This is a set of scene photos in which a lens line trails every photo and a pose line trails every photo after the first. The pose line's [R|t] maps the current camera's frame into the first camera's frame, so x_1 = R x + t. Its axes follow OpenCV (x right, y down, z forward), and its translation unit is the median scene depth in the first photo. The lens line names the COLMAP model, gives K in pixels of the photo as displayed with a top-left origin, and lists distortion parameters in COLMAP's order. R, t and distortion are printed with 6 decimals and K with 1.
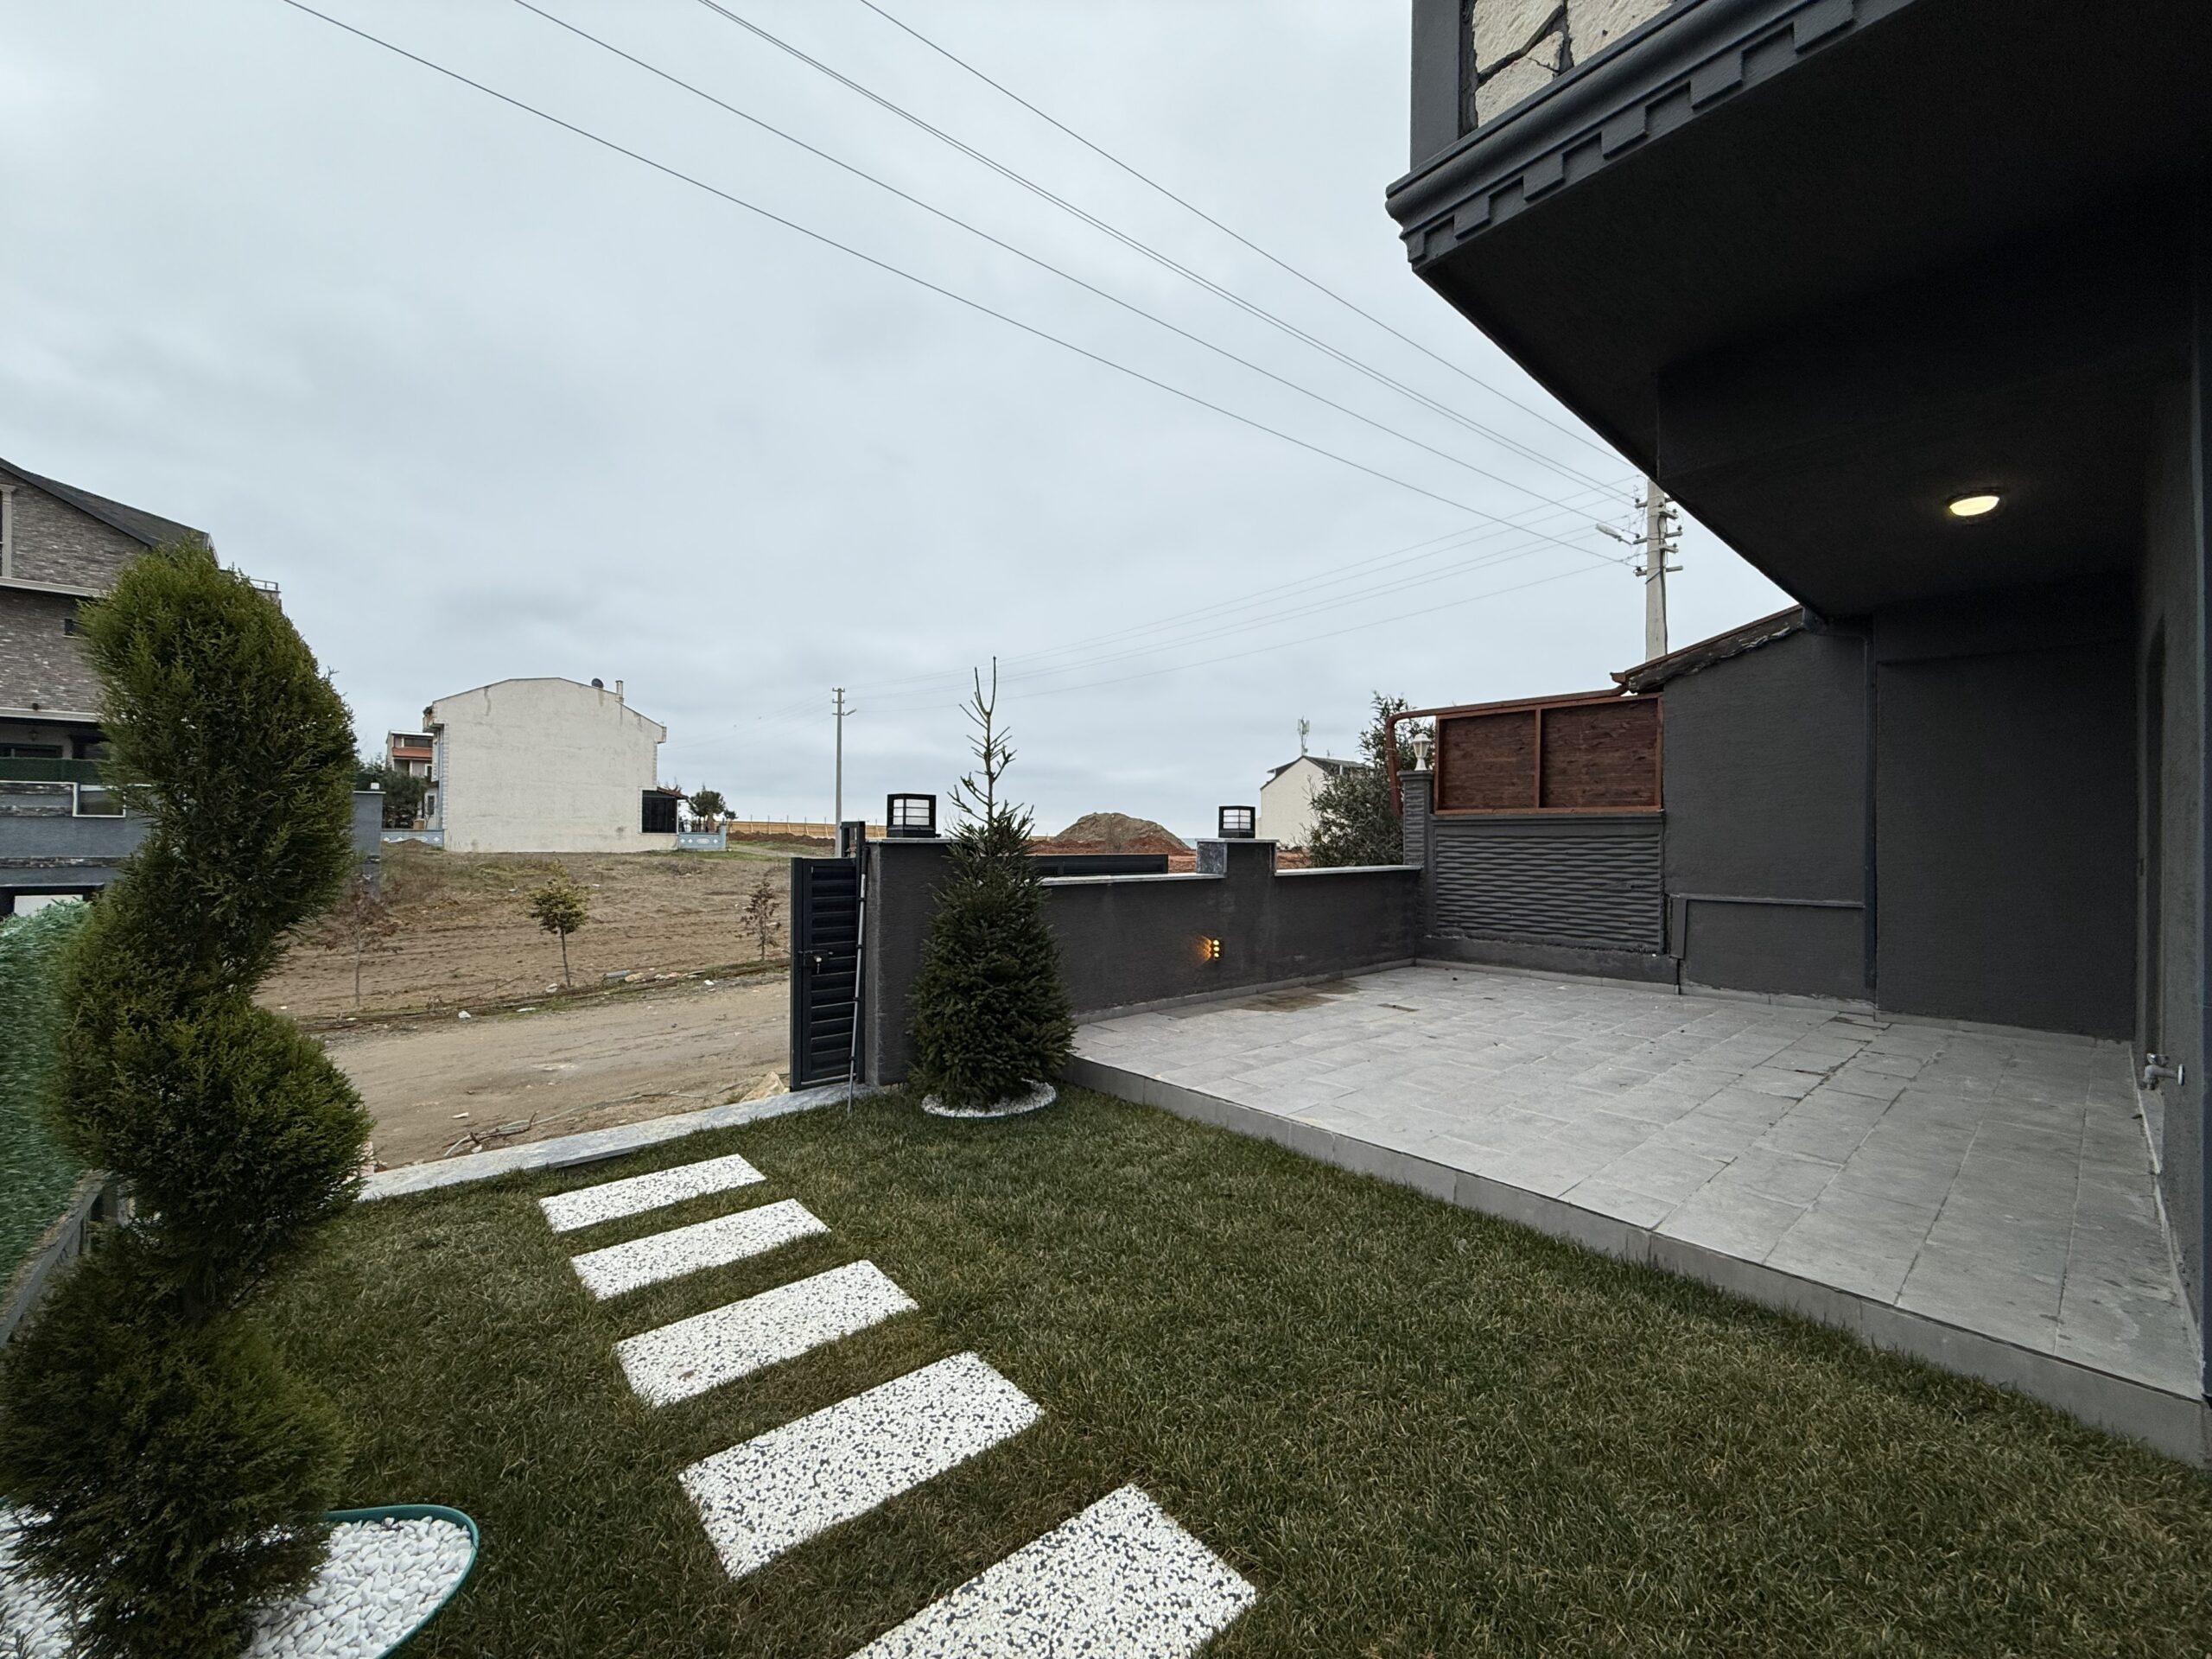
lens RADIAL K [[879.2, 0, 1100.1], [0, 879.2, 827.7], [0, 0, 1]] dist [0.000688, -0.000194]
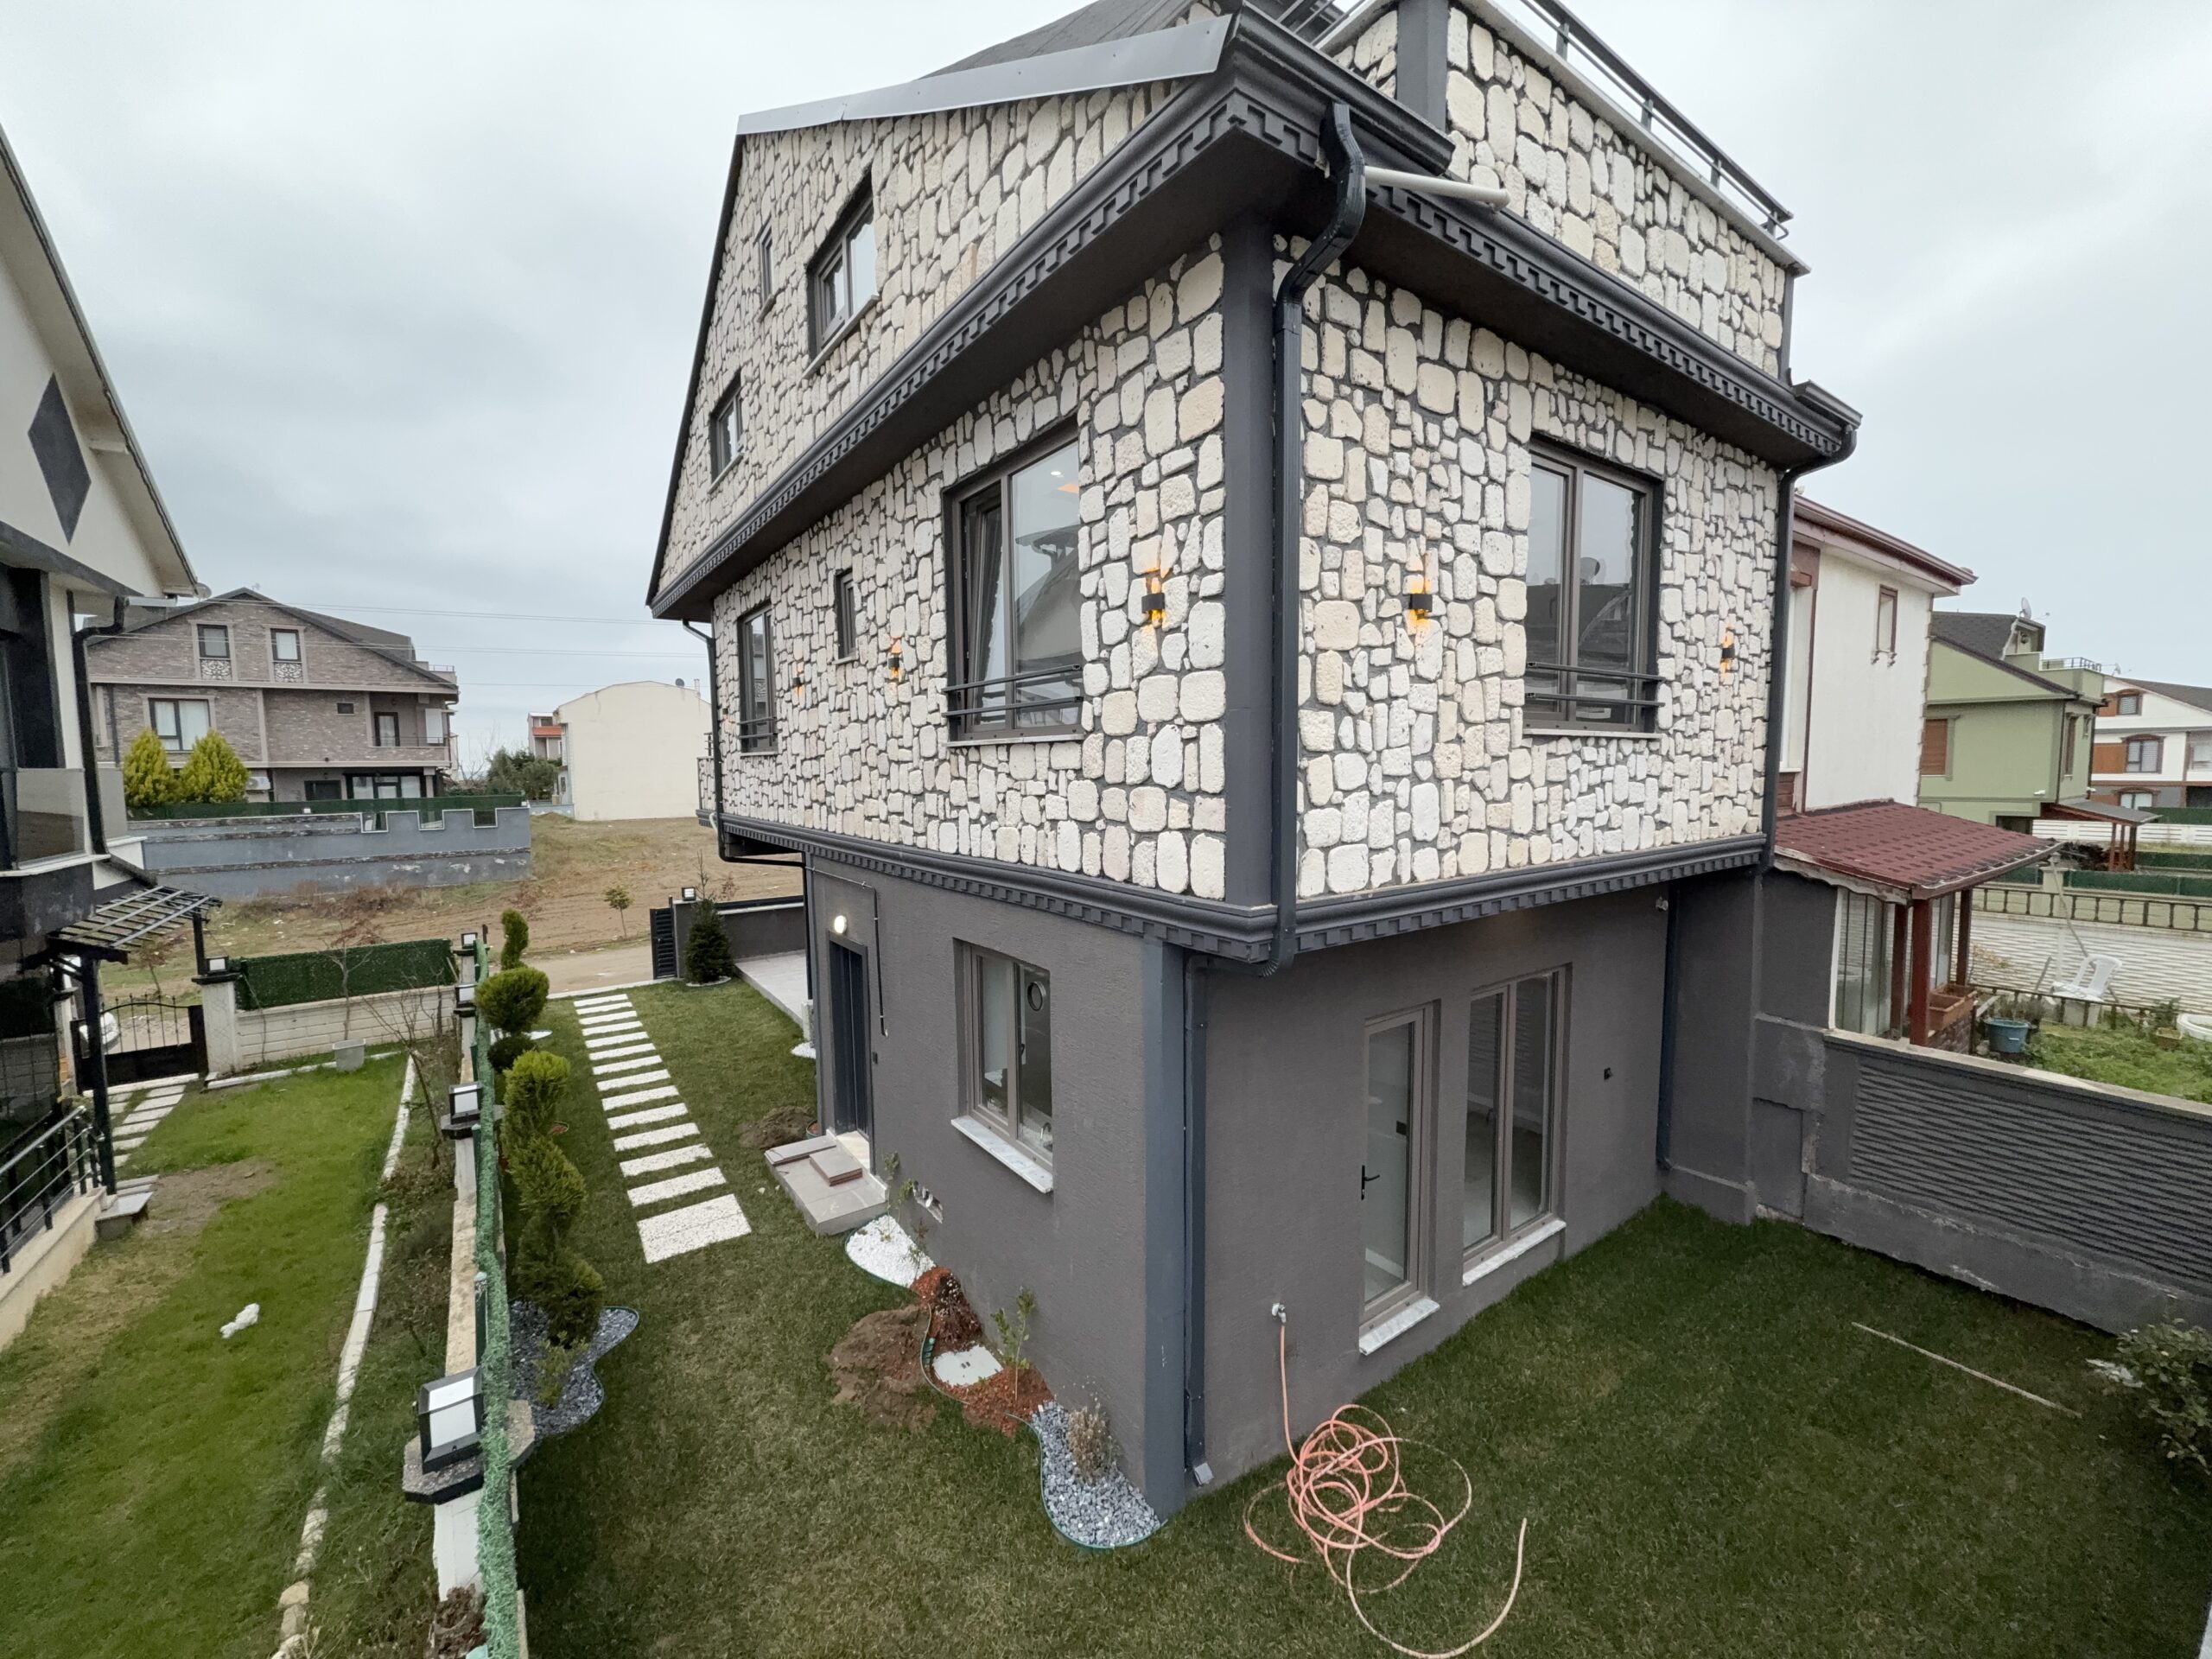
lens RADIAL K [[875.7, 0, 1104.6], [0, 875.7, 830.8], [0, 0, 1]] dist [0.000366, -0.000129]
pose [[0.994483, -0.010096, -0.104409, 1.112861], [0.018849, 0.996356, 0.083186, -0.326768], [0.103189, -0.084695, 0.991049, -1.341569]]
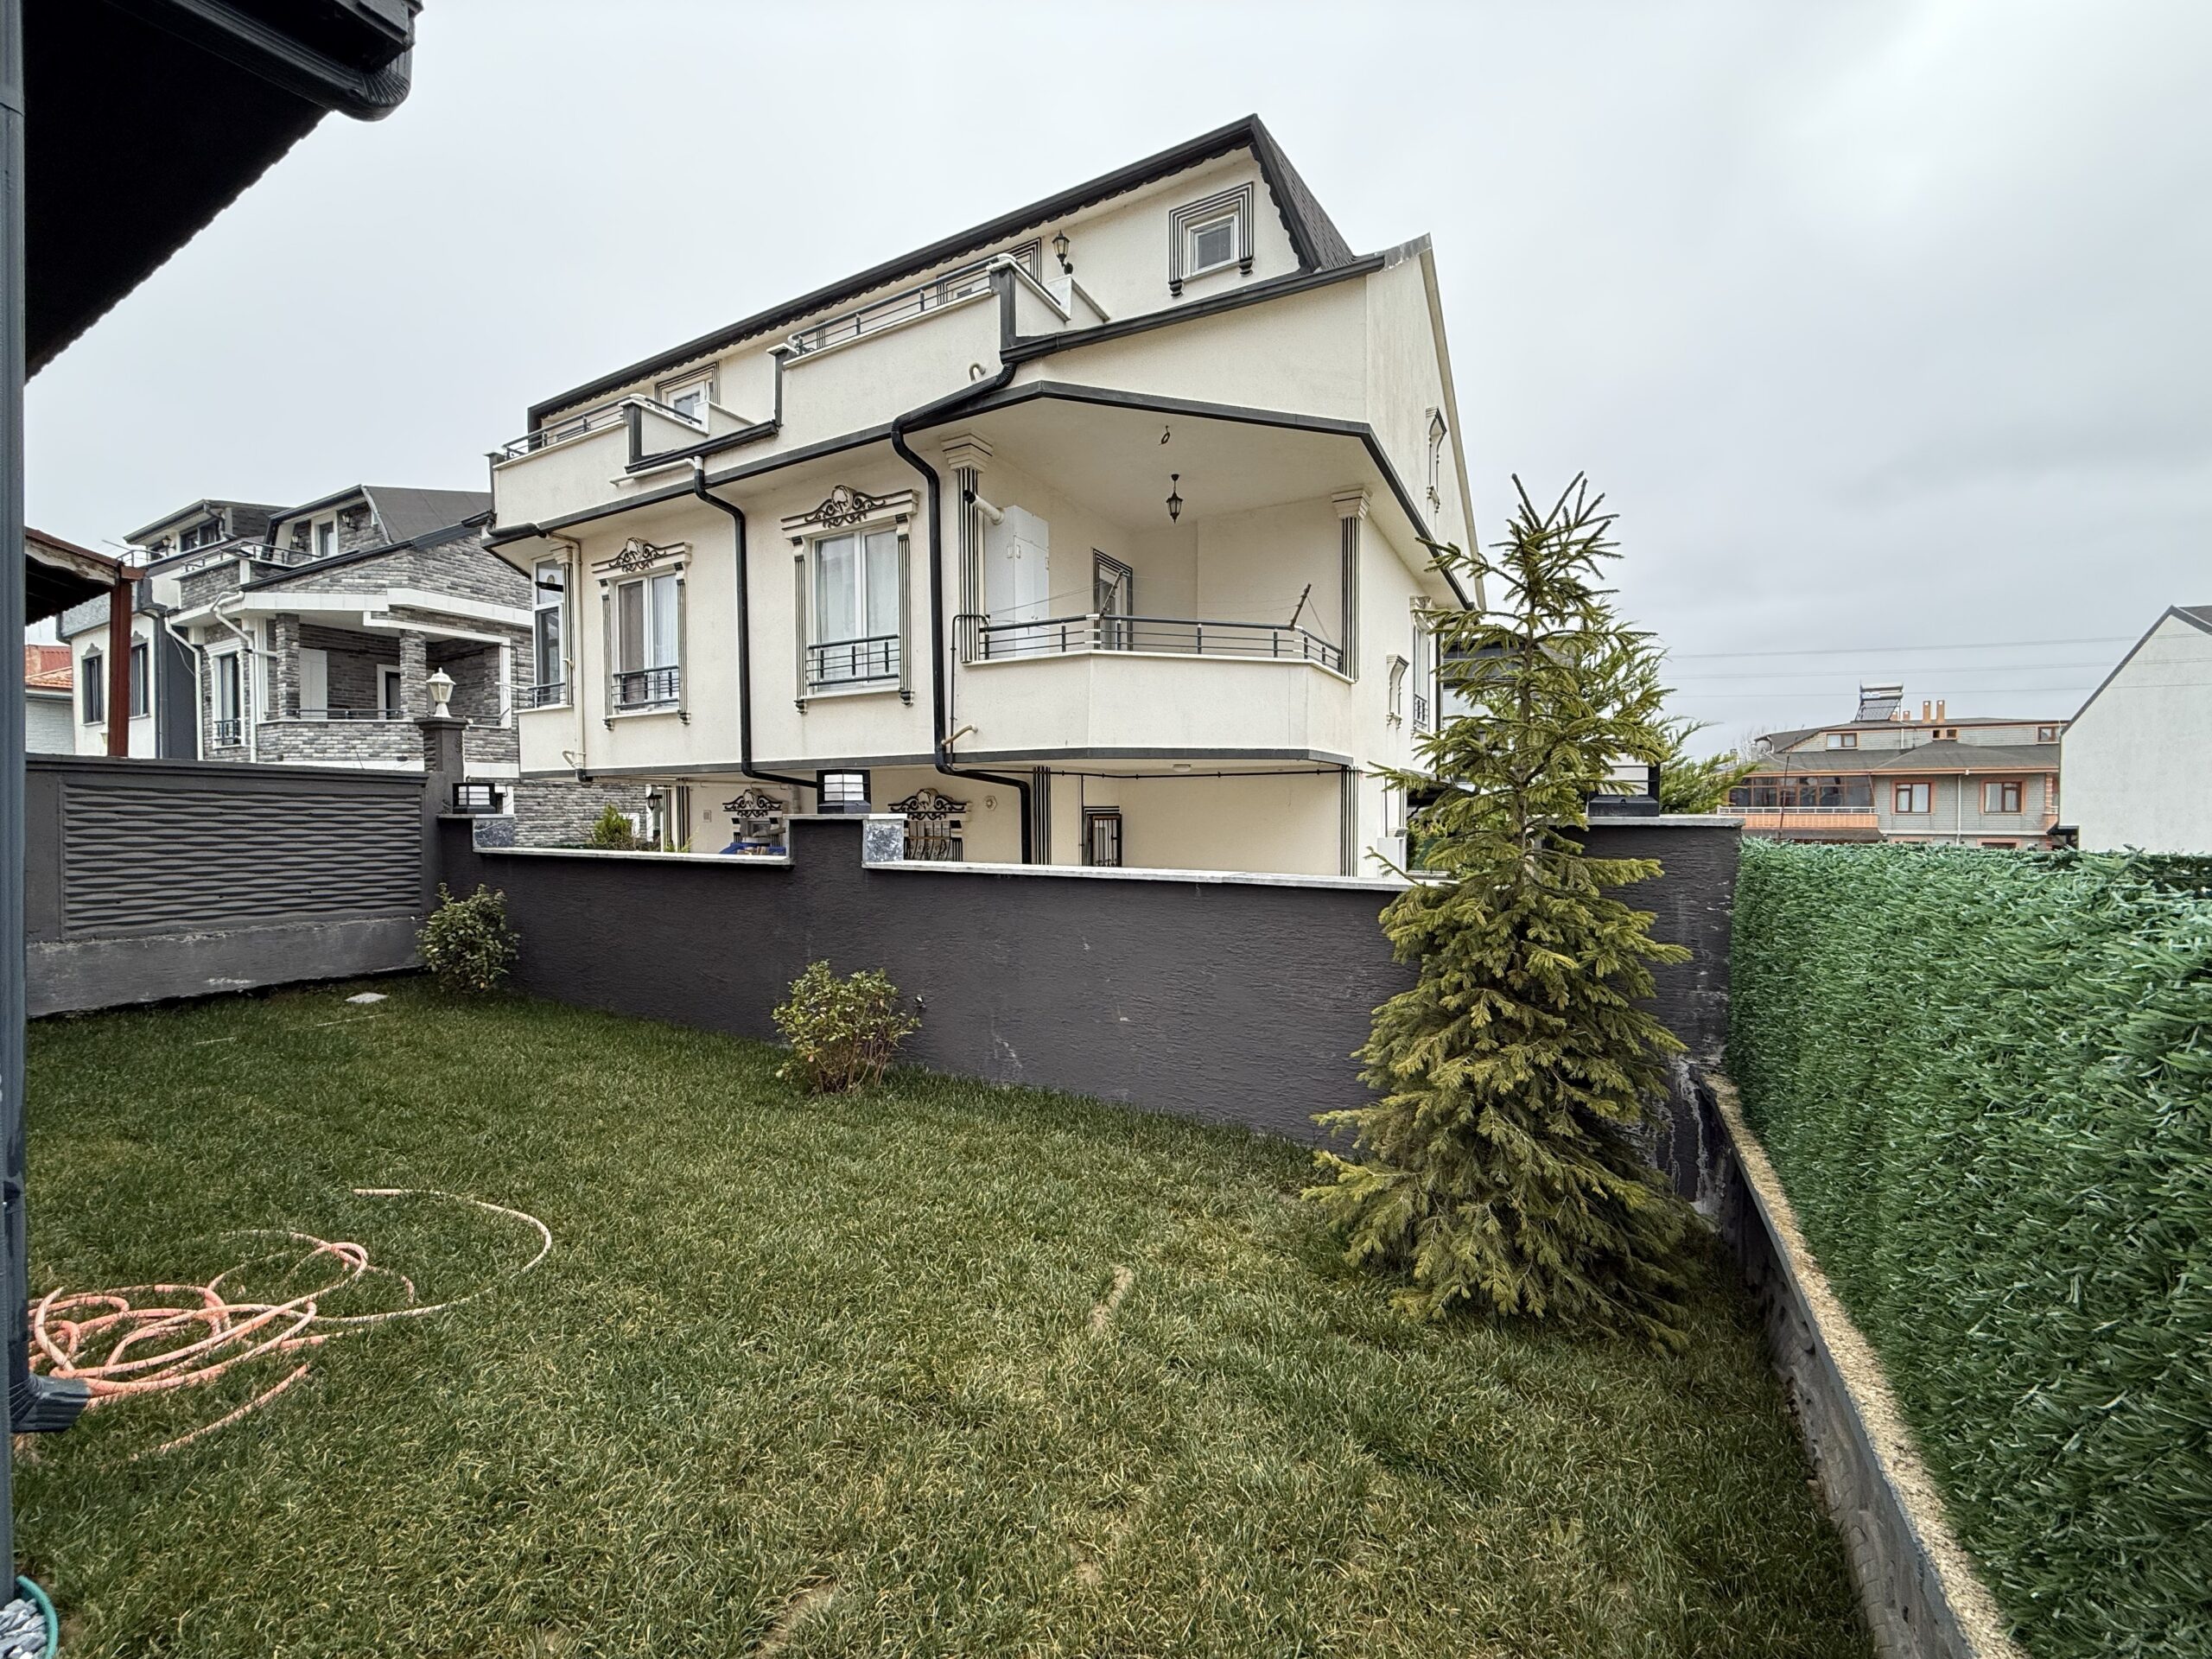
lens RADIAL K [[877.7, 0, 1098.8], [0, 877.7, 828.3], [0, 0, 1]] dist [0.000792, -0.000197]
pose [[-0.332395, -0.025590, 0.942793, 0.826134], [-0.006008, 0.999669, 0.025015, 0.010015], [-0.943121, 0.002650, -0.332439, -0.955945]]
